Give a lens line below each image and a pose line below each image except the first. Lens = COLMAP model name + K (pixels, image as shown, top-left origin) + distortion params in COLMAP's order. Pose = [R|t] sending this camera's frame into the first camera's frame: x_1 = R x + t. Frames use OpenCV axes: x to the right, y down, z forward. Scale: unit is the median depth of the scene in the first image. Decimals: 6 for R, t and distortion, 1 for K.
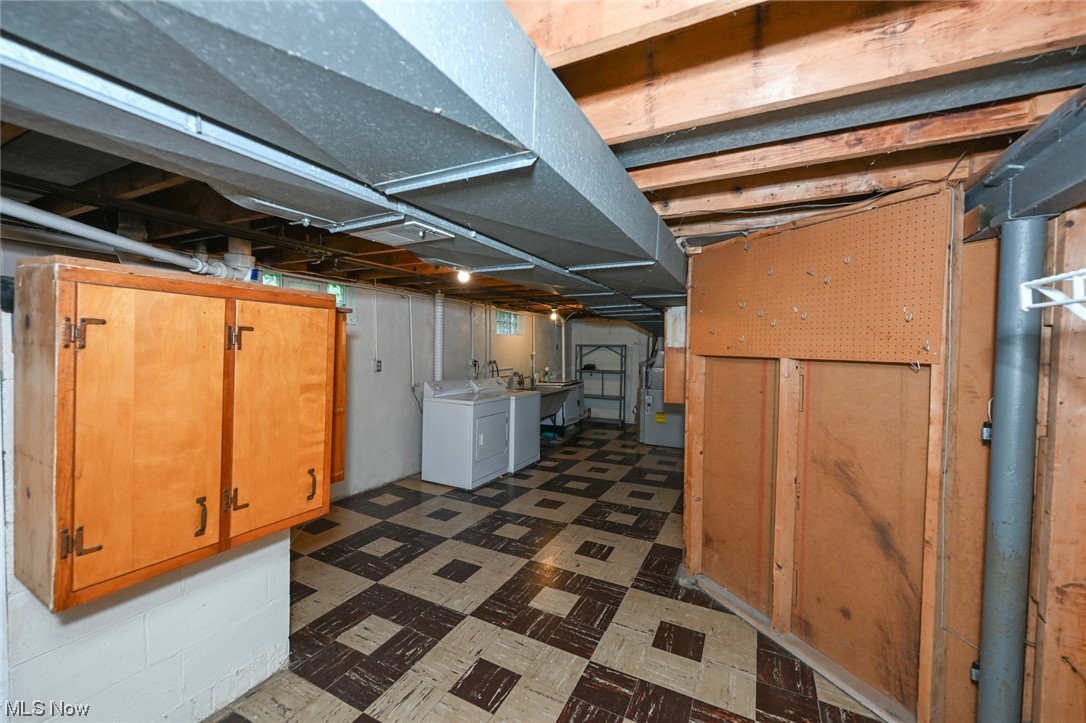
lens RADIAL K [[418.2, 0, 543.0], [0, 418.2, 361.5], [0, 0, 1]] dist [0.000917, 0.000115]
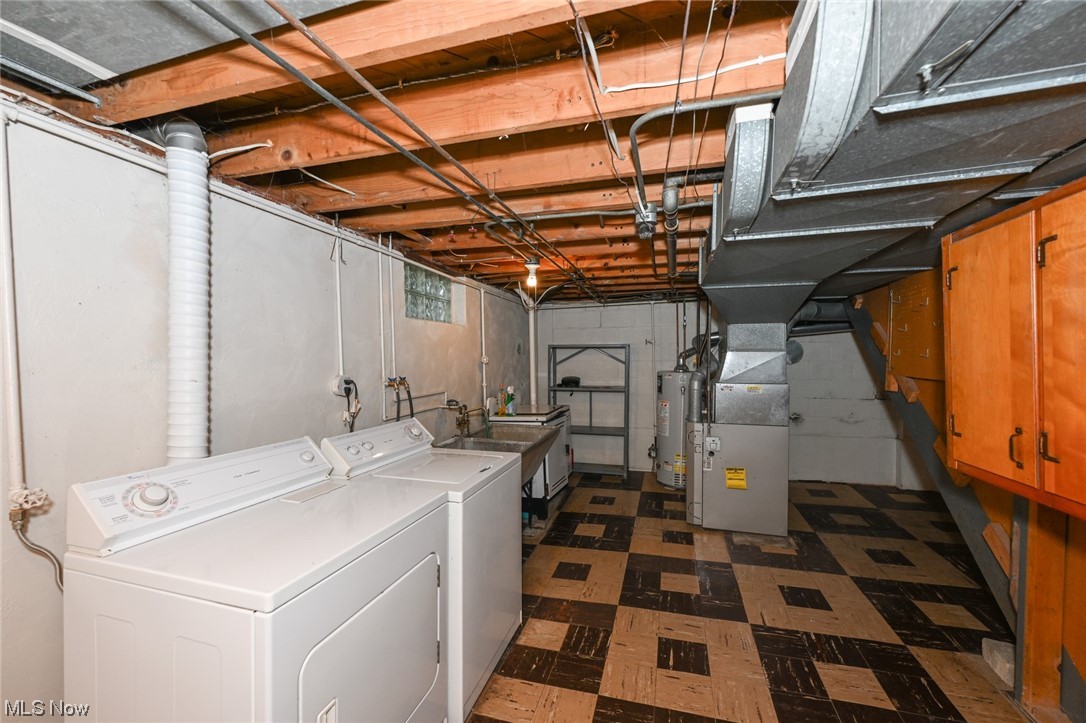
lens RADIAL K [[418.2, 0, 543.0], [0, 418.2, 361.5], [0, 0, 1]] dist [0.000917, 0.000115]
pose [[0.983740, -0.020630, 0.178411, -0.043197], [0.024542, 0.999504, -0.019748, -0.006078], [-0.177915, 0.023805, 0.983758, 0.481530]]
